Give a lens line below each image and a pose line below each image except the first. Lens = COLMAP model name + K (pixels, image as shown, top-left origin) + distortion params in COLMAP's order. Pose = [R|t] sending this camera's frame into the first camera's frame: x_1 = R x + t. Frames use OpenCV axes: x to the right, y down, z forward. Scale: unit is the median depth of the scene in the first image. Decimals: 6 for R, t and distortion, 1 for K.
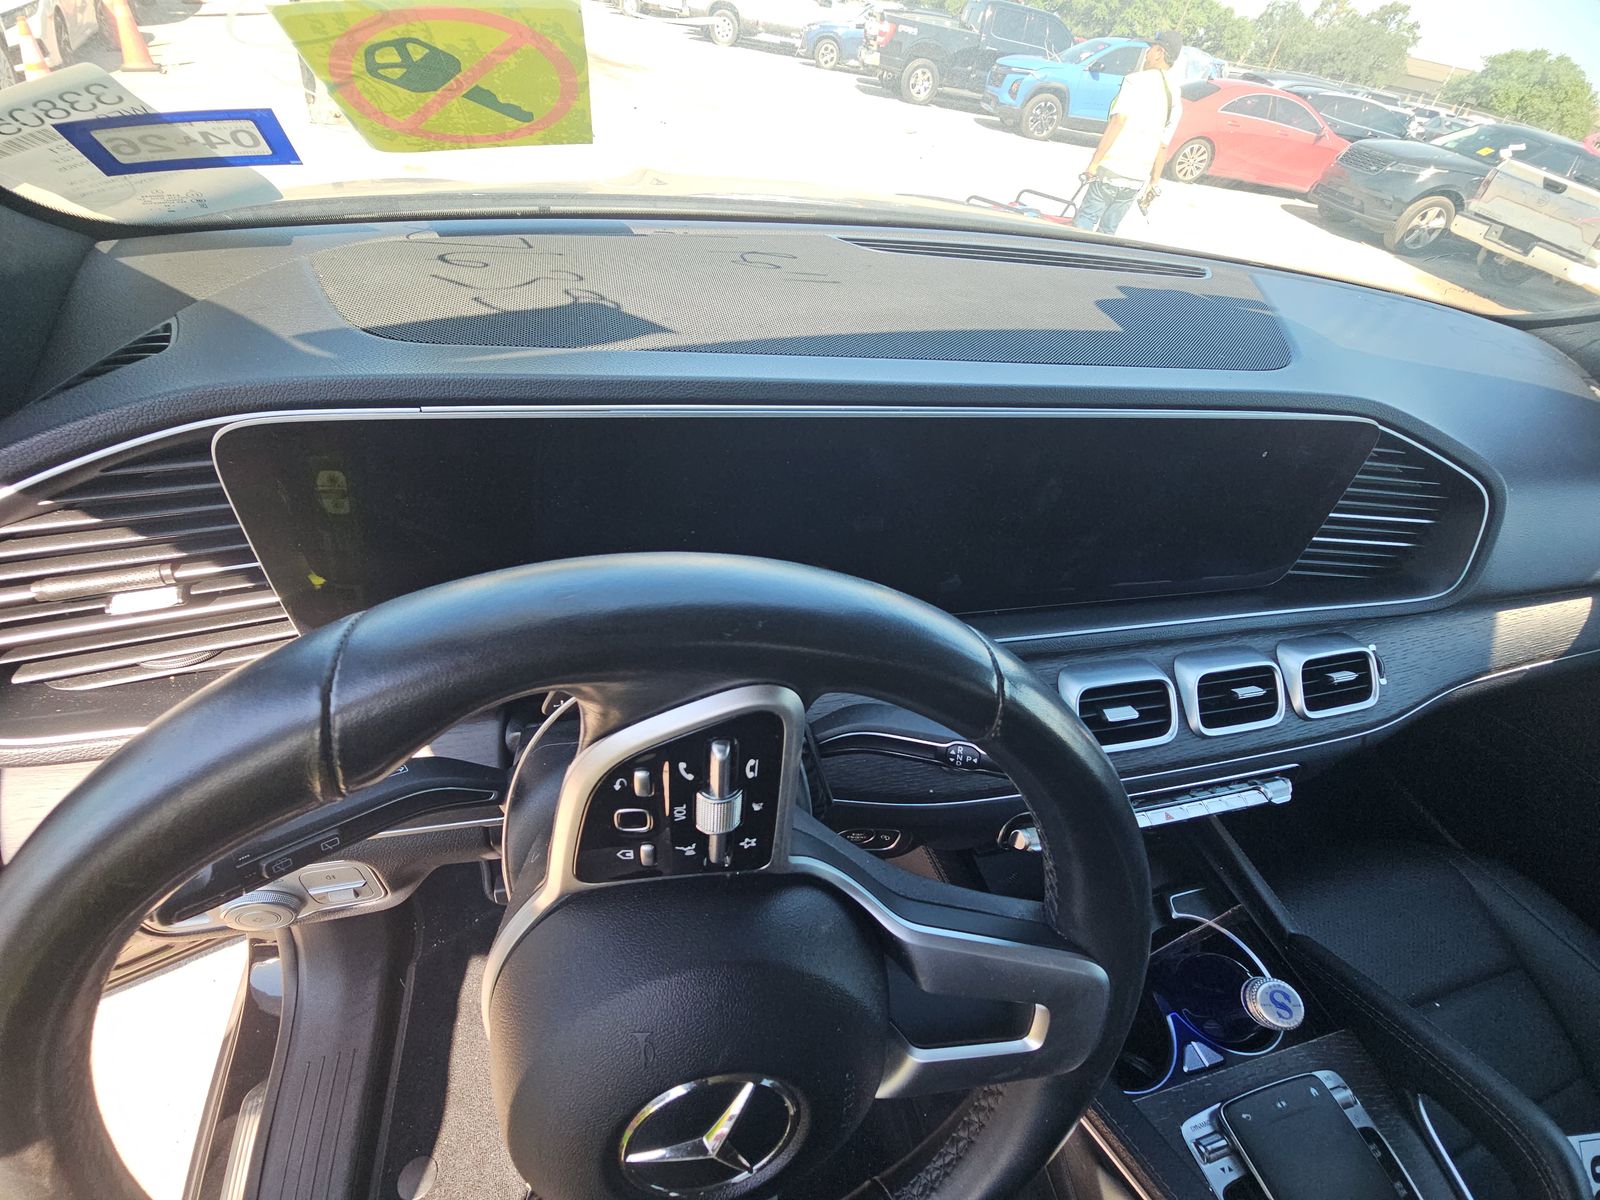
lens RADIAL K [[645.0, 0, 792.4], [0, 645.0, 595.1], [0, 0, 1]] dist [0.024985, -0.018016]
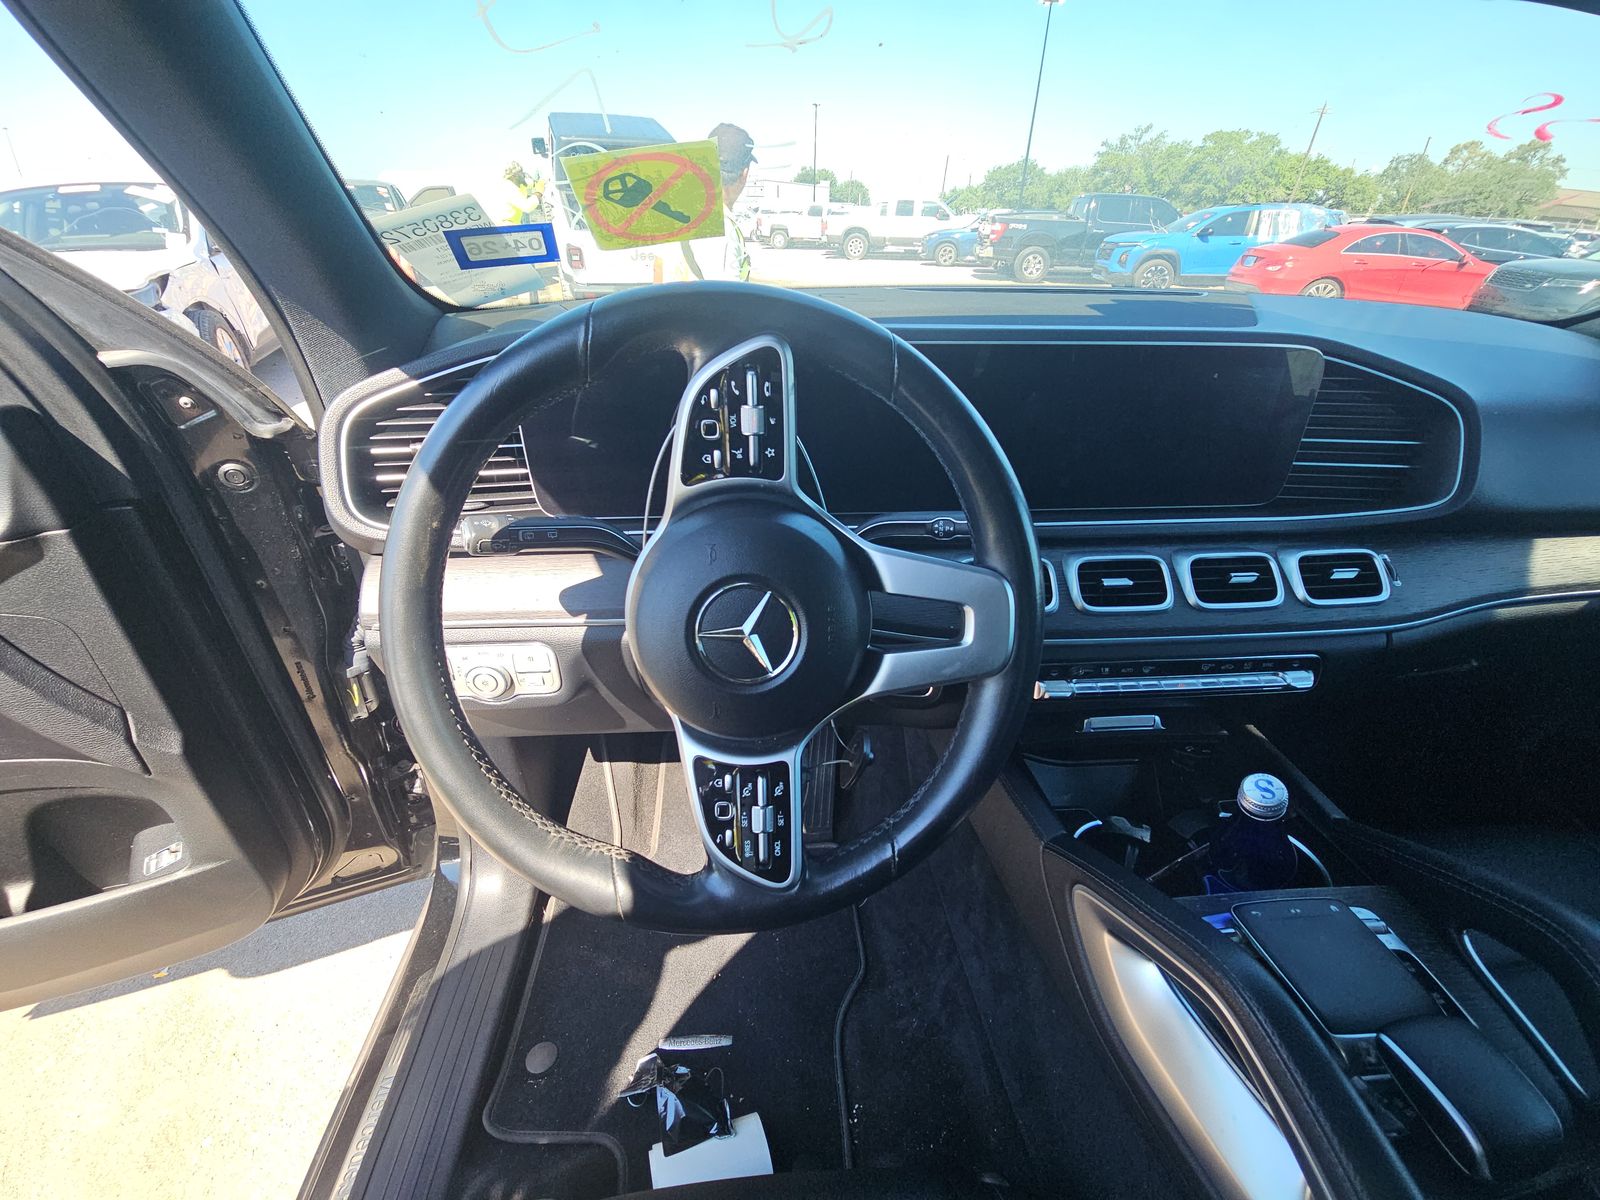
lens RADIAL K [[651.0, 0, 795.8], [0, 651.0, 597.4], [0, 0, 1]] dist [0.003647, -0.007012]
pose [[0.980756, -0.020565, -0.194153, 0.153449], [-0.023618, 0.974638, -0.222537, 0.513257], [0.193806, 0.222840, 0.955396, -0.292450]]
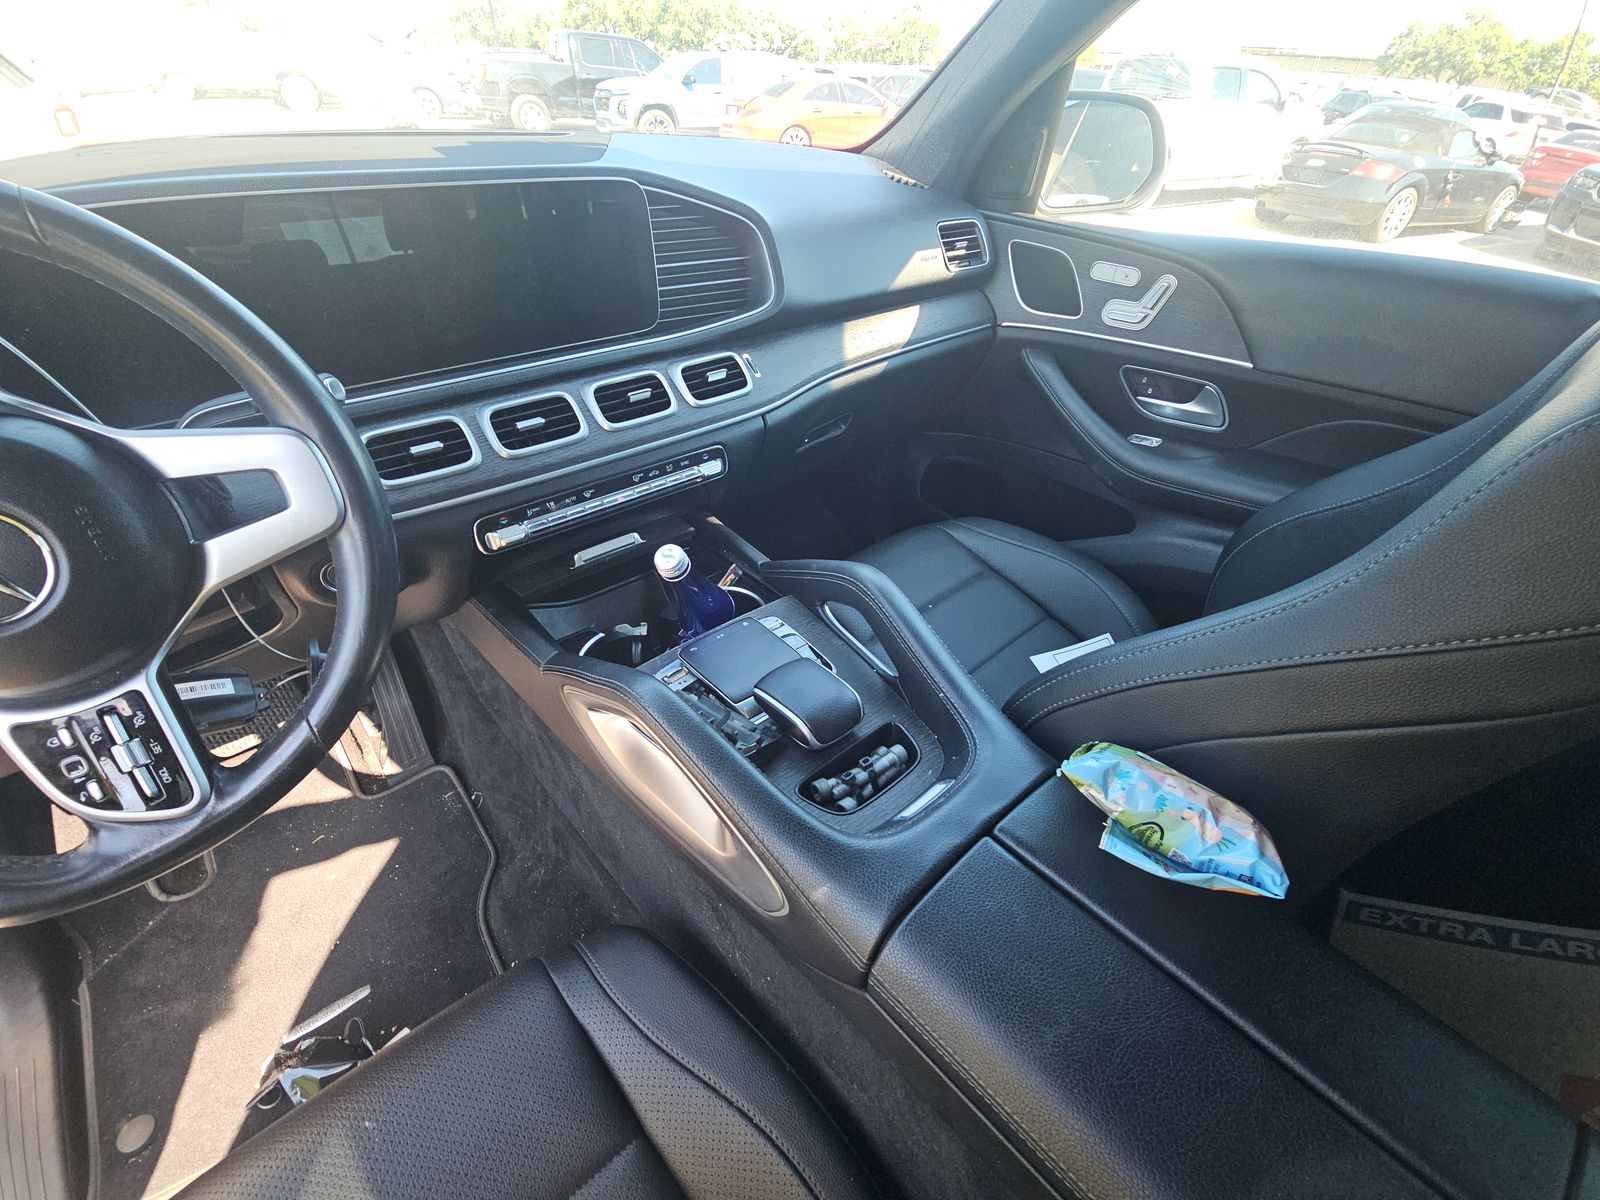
lens RADIAL K [[651.0, 0, 795.8], [0, 651.0, 597.4], [0, 0, 1]] dist [0.003647, -0.007012]
pose [[0.892759, -0.349174, 0.284708, 0.505880], [0.357285, 0.933668, 0.024737, 0.699608], [-0.274460, 0.079637, 0.958295, -0.409685]]
